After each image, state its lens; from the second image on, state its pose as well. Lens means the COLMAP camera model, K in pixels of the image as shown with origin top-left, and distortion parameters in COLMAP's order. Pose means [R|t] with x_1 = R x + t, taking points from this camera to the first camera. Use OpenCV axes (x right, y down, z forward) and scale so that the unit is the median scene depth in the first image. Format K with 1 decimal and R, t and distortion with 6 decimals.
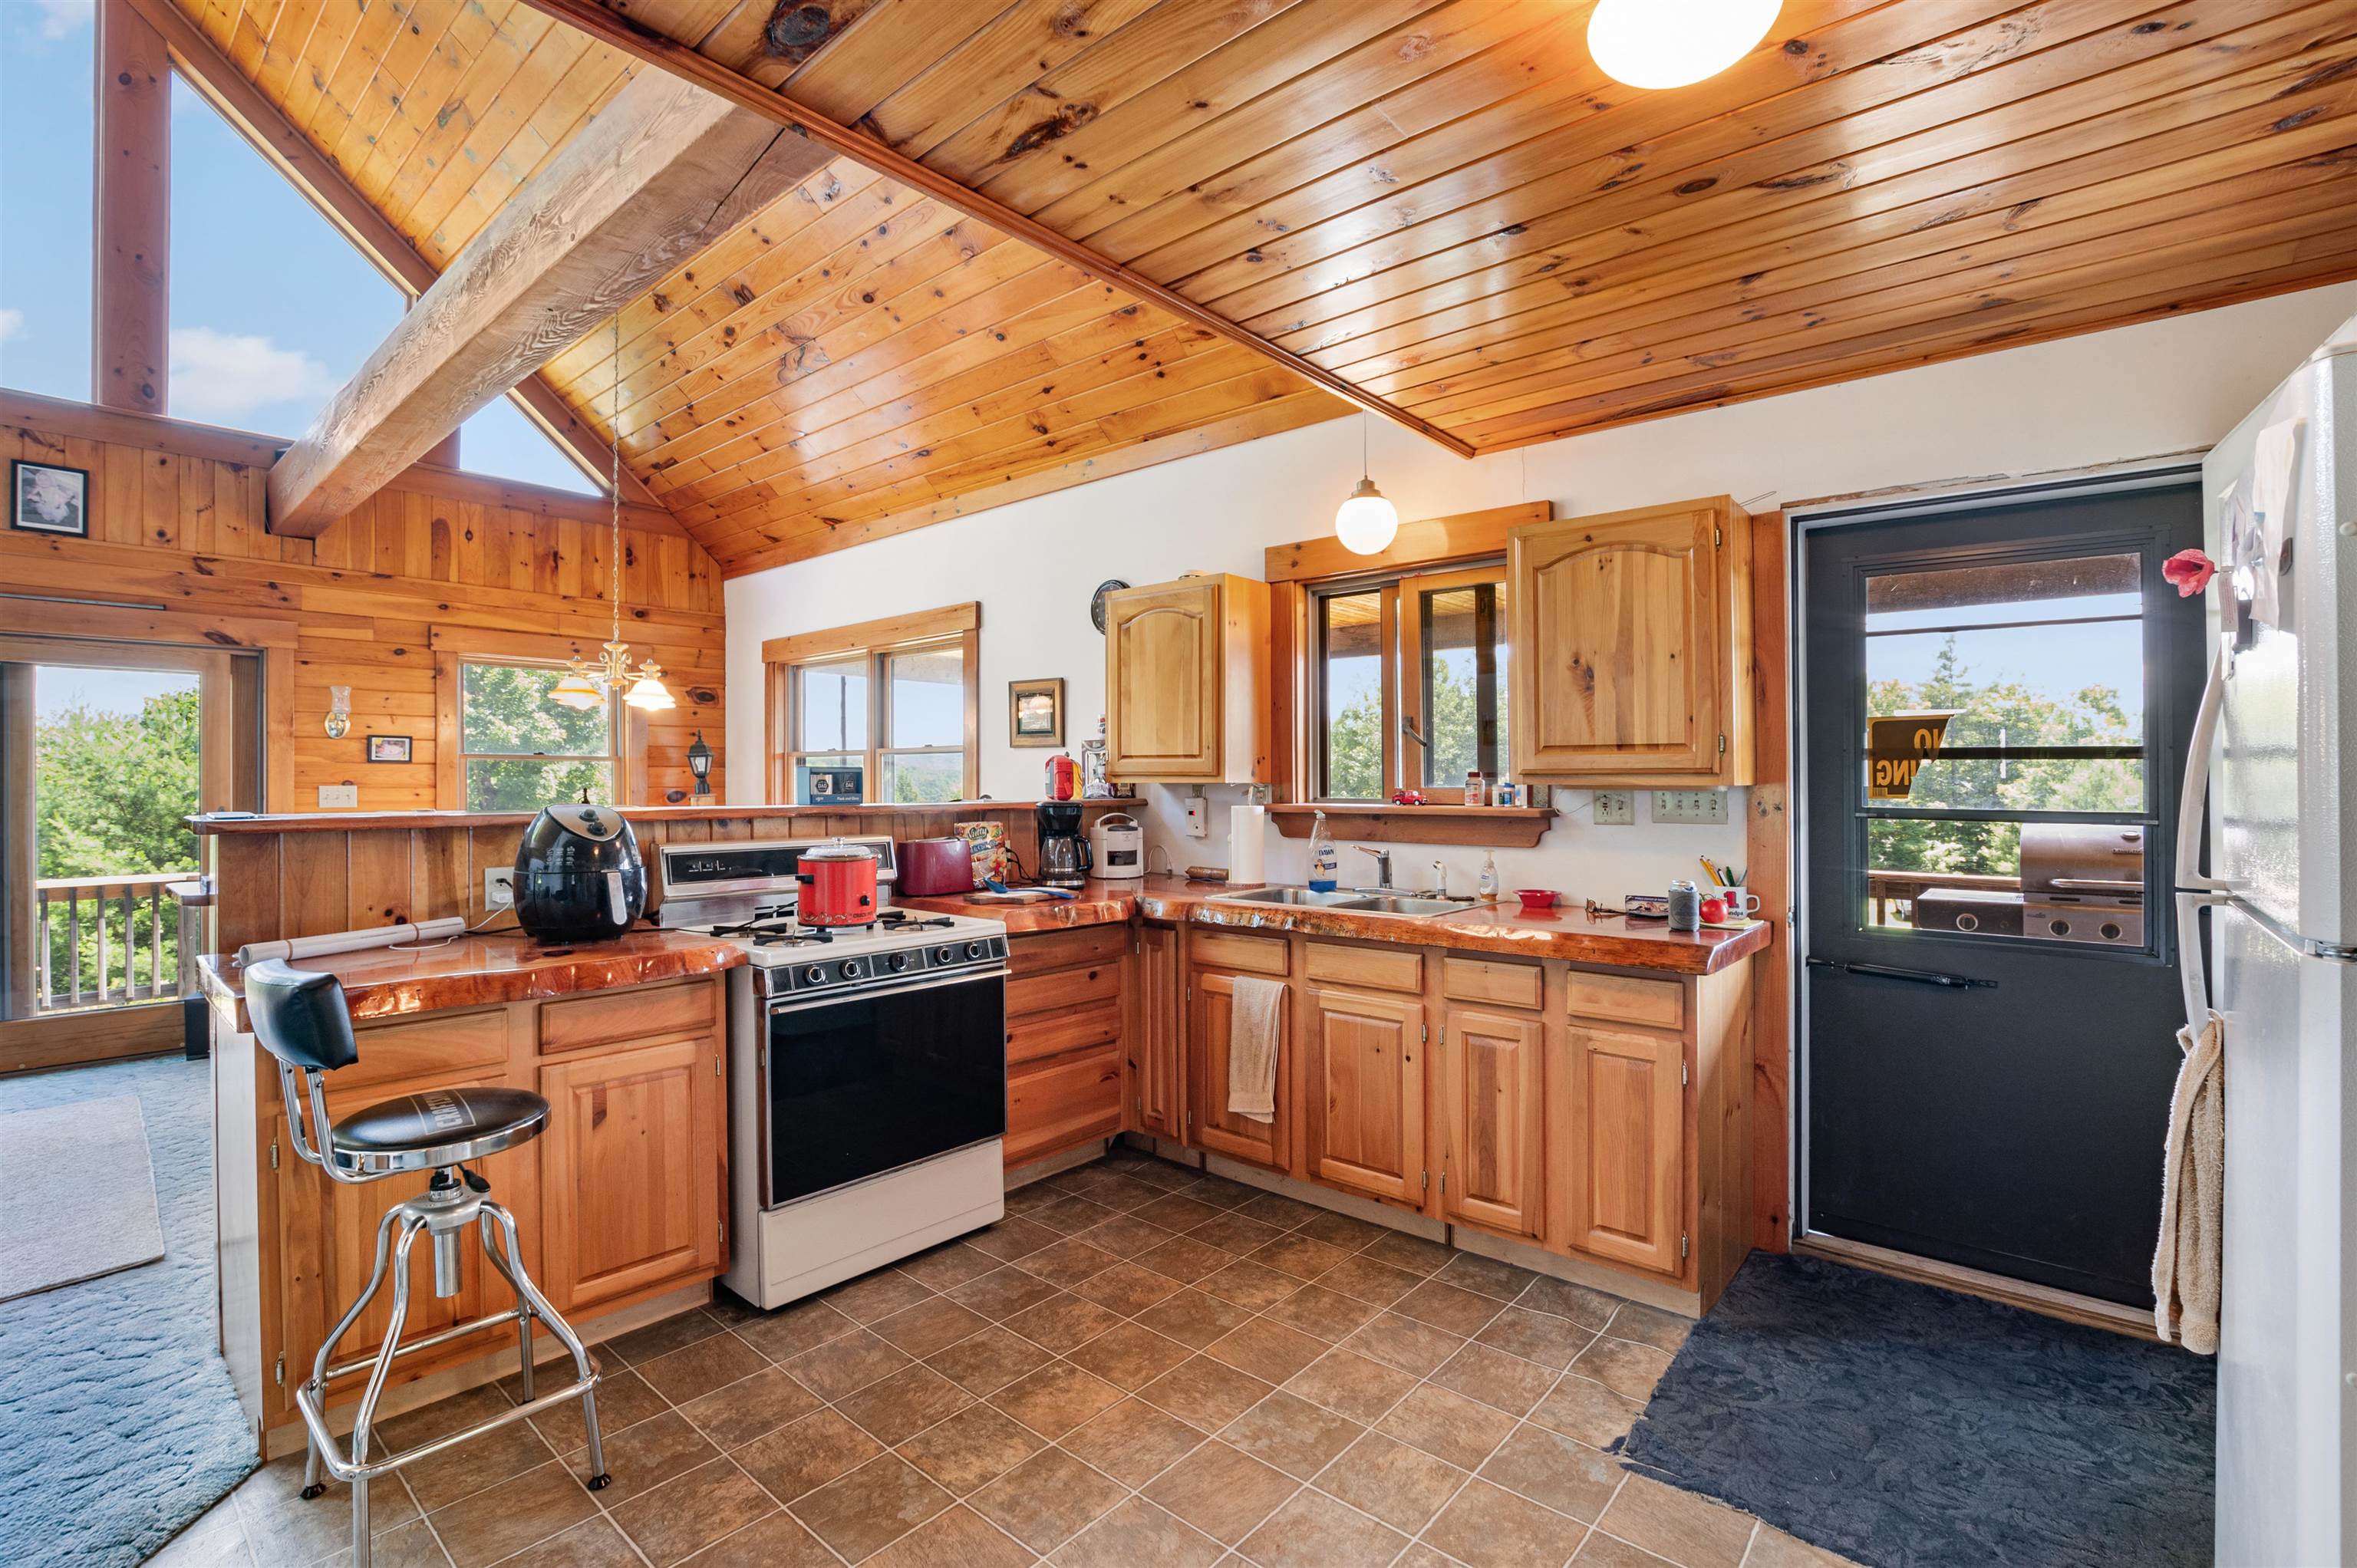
lens RADIAL K [[1055.0, 0, 1178.5], [0, 1055.0, 784.0], [0, 0, 1]] dist [-0.033169, 0.004574]
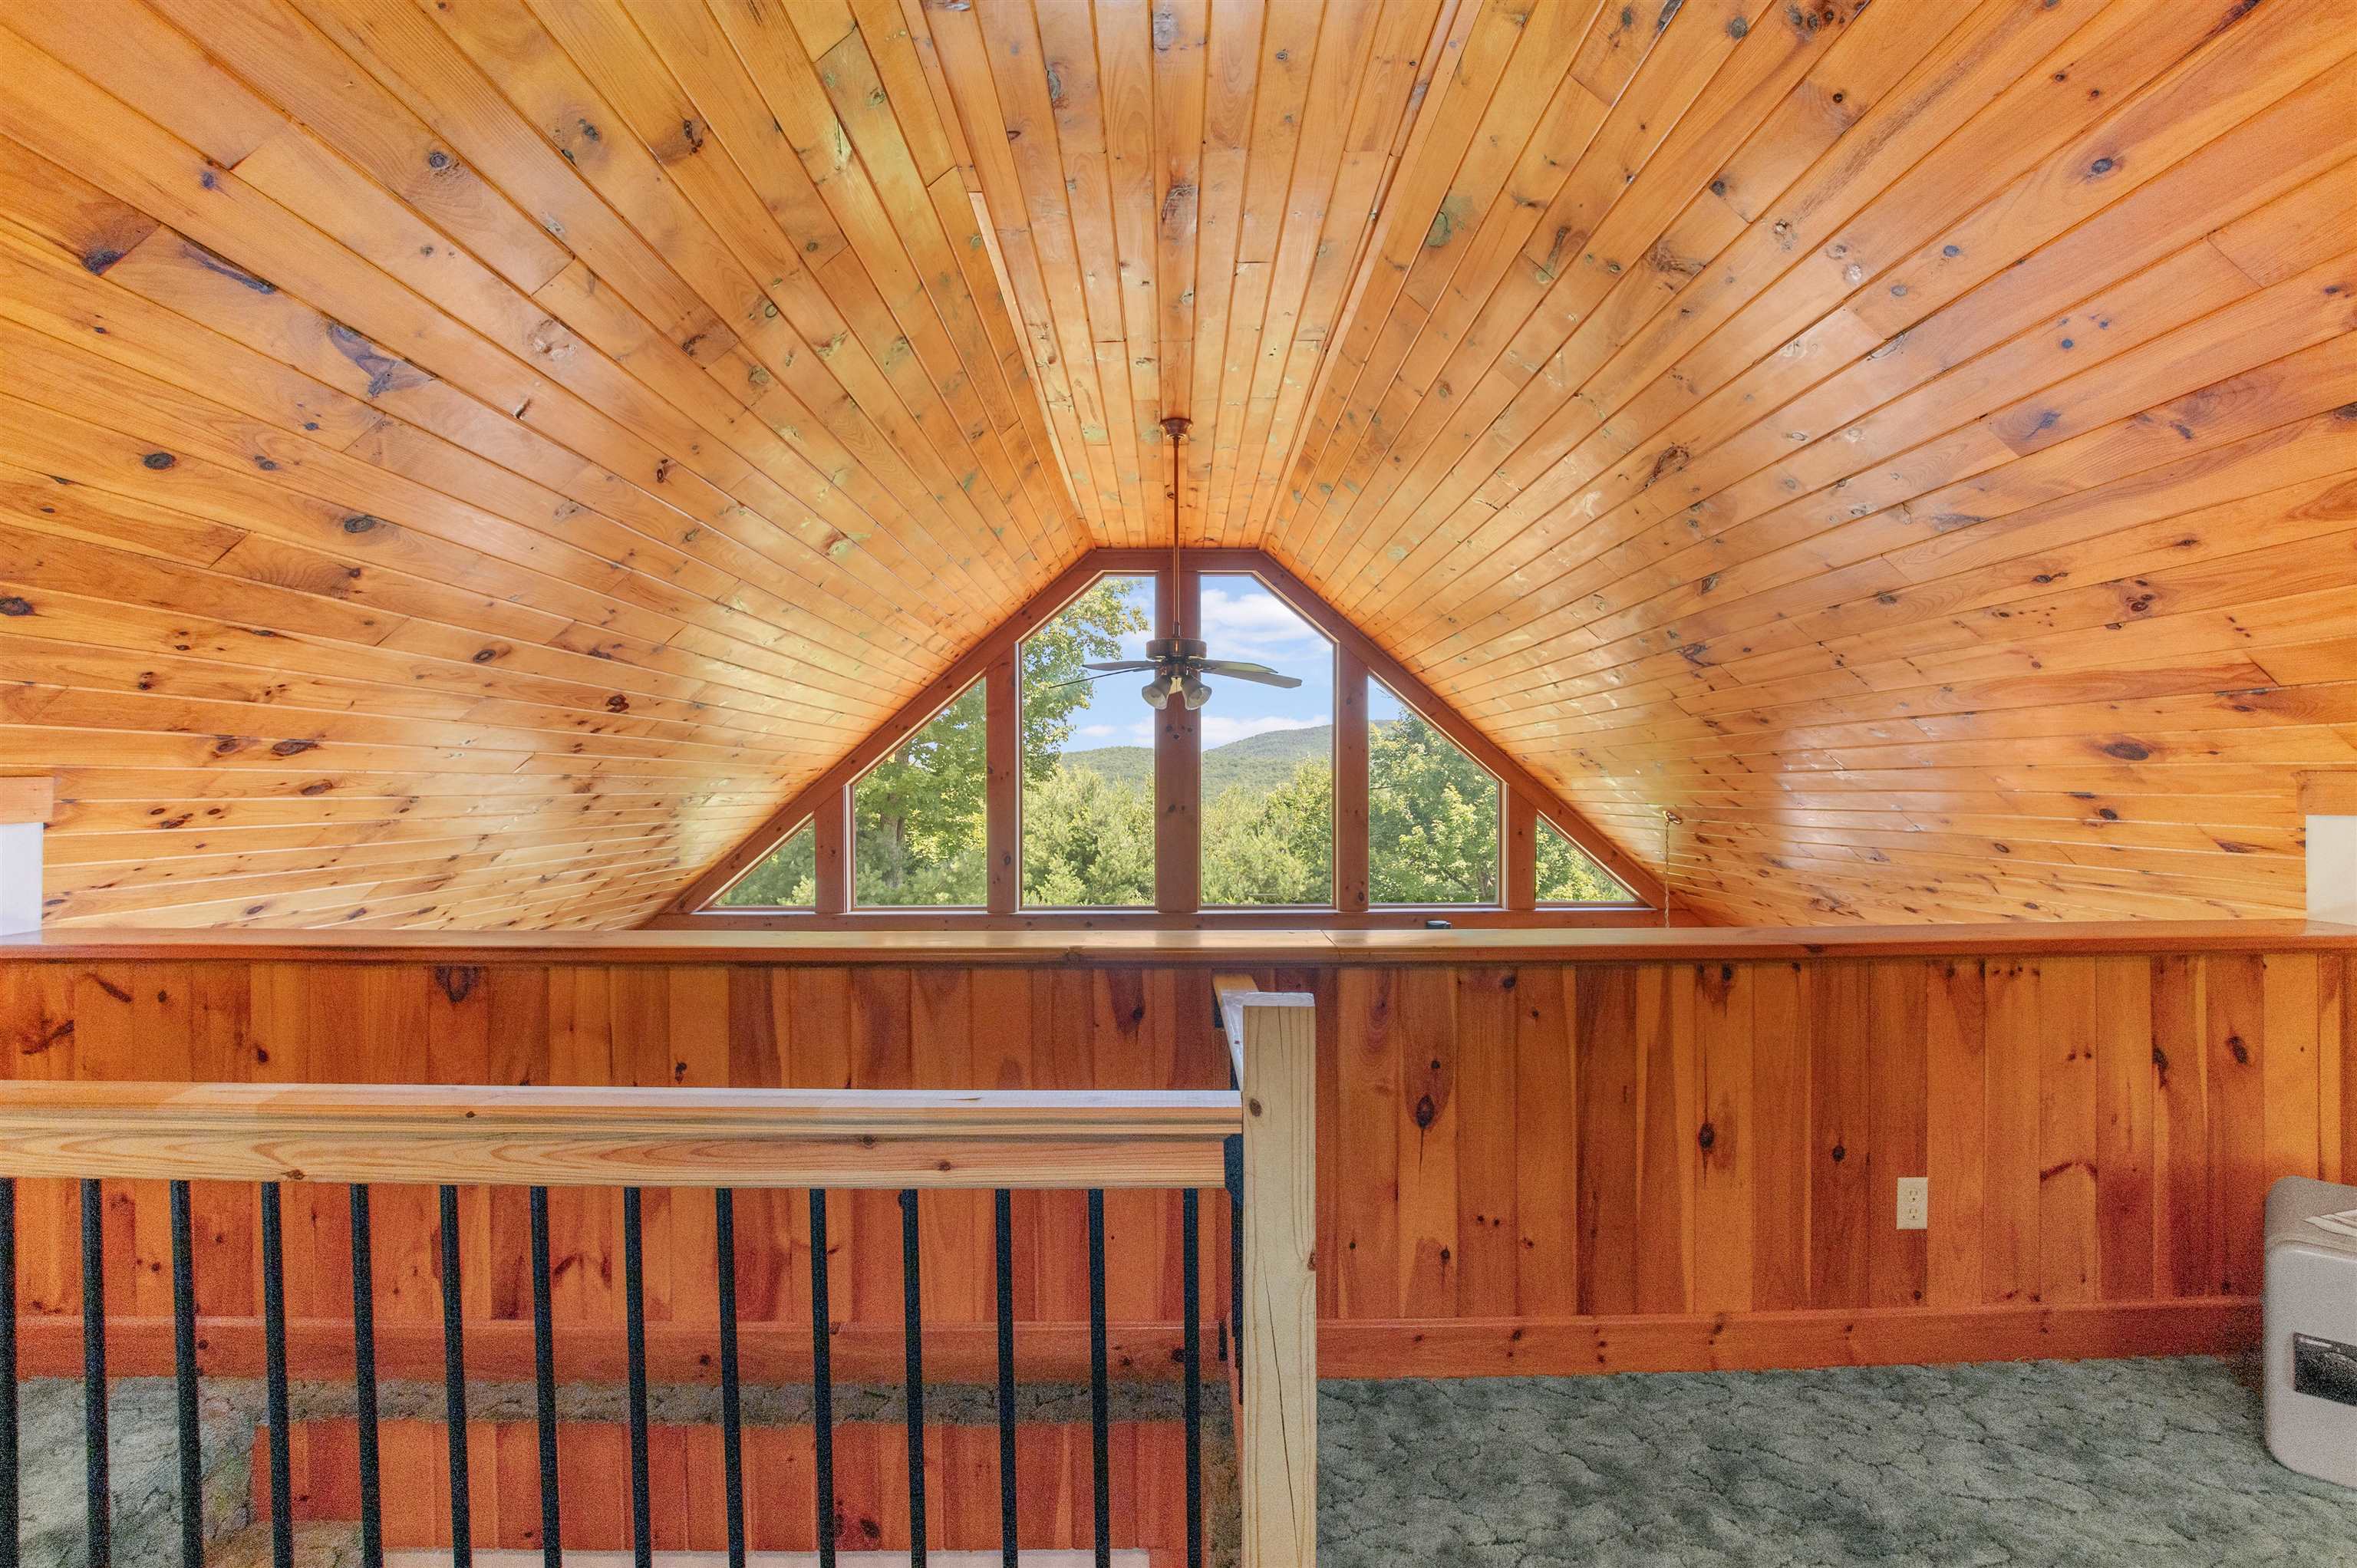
lens RADIAL K [[1051.6, 0, 1190.6], [0, 1051.6, 783.2], [0, 0, 1]] dist [-0.032373, 0.007076]
pose [[0.665910, -0.004171, -0.746021, 0.017801], [0.000305, 0.999986, -0.005318, -0.580090], [0.746032, 0.003314, 0.665902, -0.280482]]
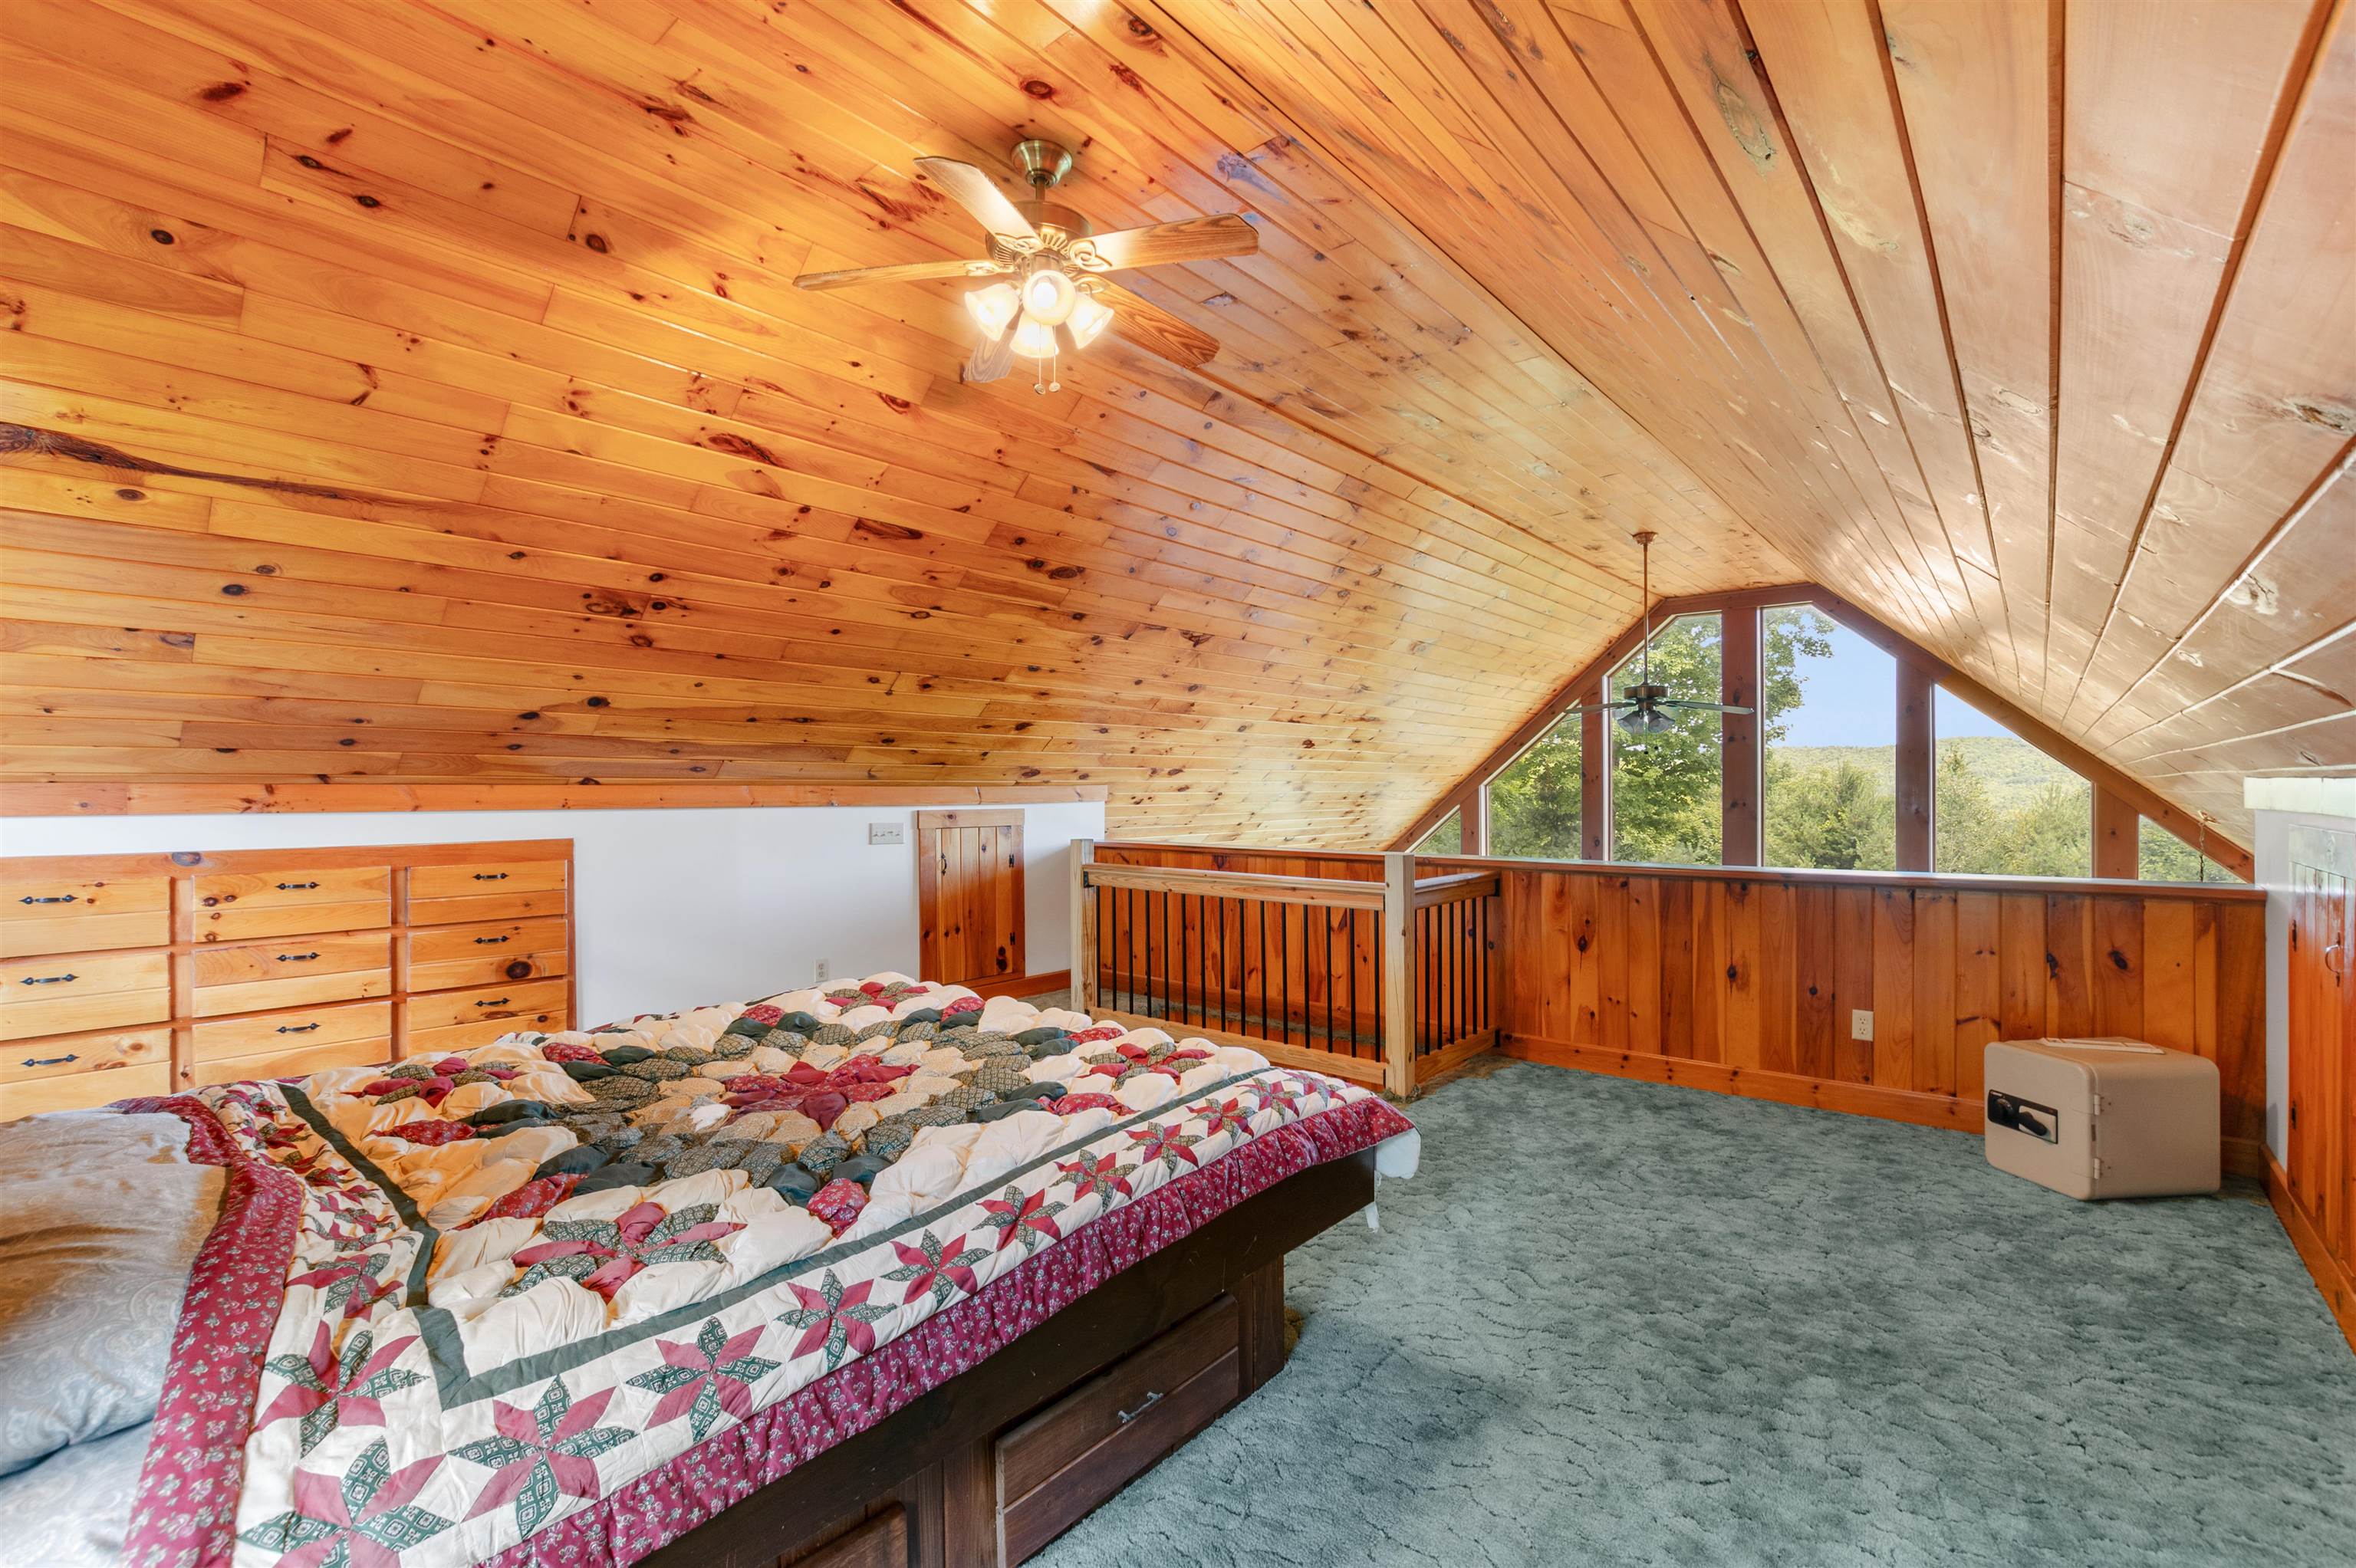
lens RADIAL K [[1047.9, 0, 1183.0], [0, 1047.9, 792.9], [0, 0, 1]] dist [-0.034489, 0.008487]
pose [[0.011415, 0.005035, -0.999922, 0.757740], [0.000399, 0.999987, 0.005040, -0.582286], [0.999935, -0.000456, 0.011413, -0.275886]]
